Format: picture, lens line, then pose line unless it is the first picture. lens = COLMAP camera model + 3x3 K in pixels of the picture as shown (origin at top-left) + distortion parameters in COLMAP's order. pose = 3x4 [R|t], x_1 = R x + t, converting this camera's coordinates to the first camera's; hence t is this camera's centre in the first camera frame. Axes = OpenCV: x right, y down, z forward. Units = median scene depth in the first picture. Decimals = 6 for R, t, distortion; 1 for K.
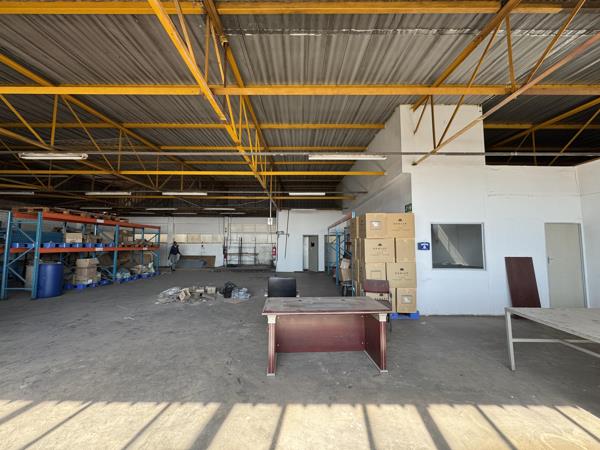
lens RADIAL K [[250.2, 0, 298.9], [0, 250.2, 227.7], [0, 0, 1]] dist [0.010251, 0.000214]
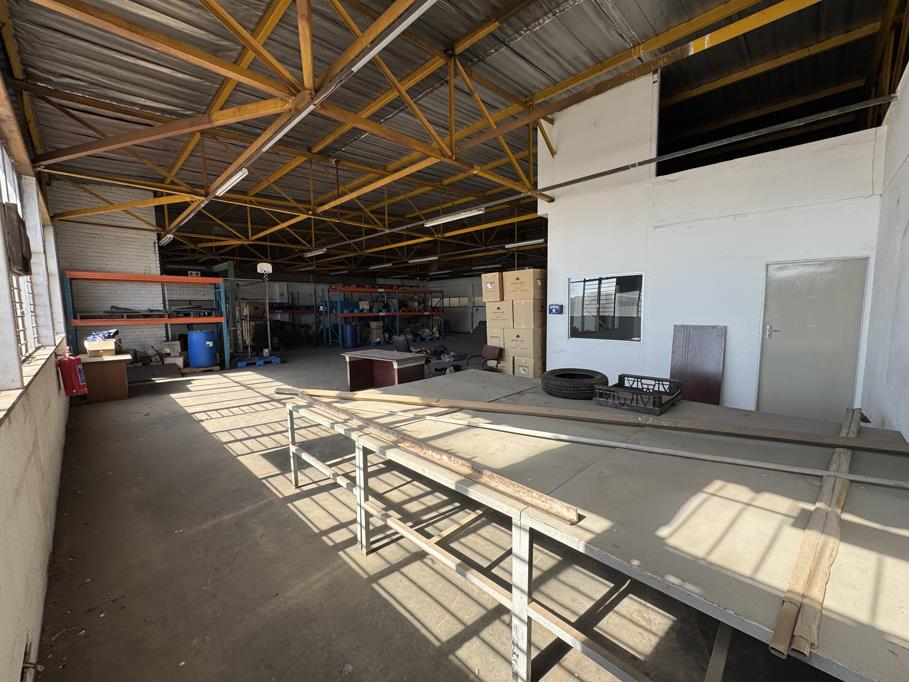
lens RADIAL K [[379.0, 0, 452.2], [0, 379.0, 340.8], [0, 0, 1]] dist [0.010251, 0.000214]
pose [[0.711471, 0.047400, -0.701115, 0.802480], [0.063834, 0.989238, 0.131656, -0.004200], [0.699810, -0.138425, 0.700789, -0.057408]]
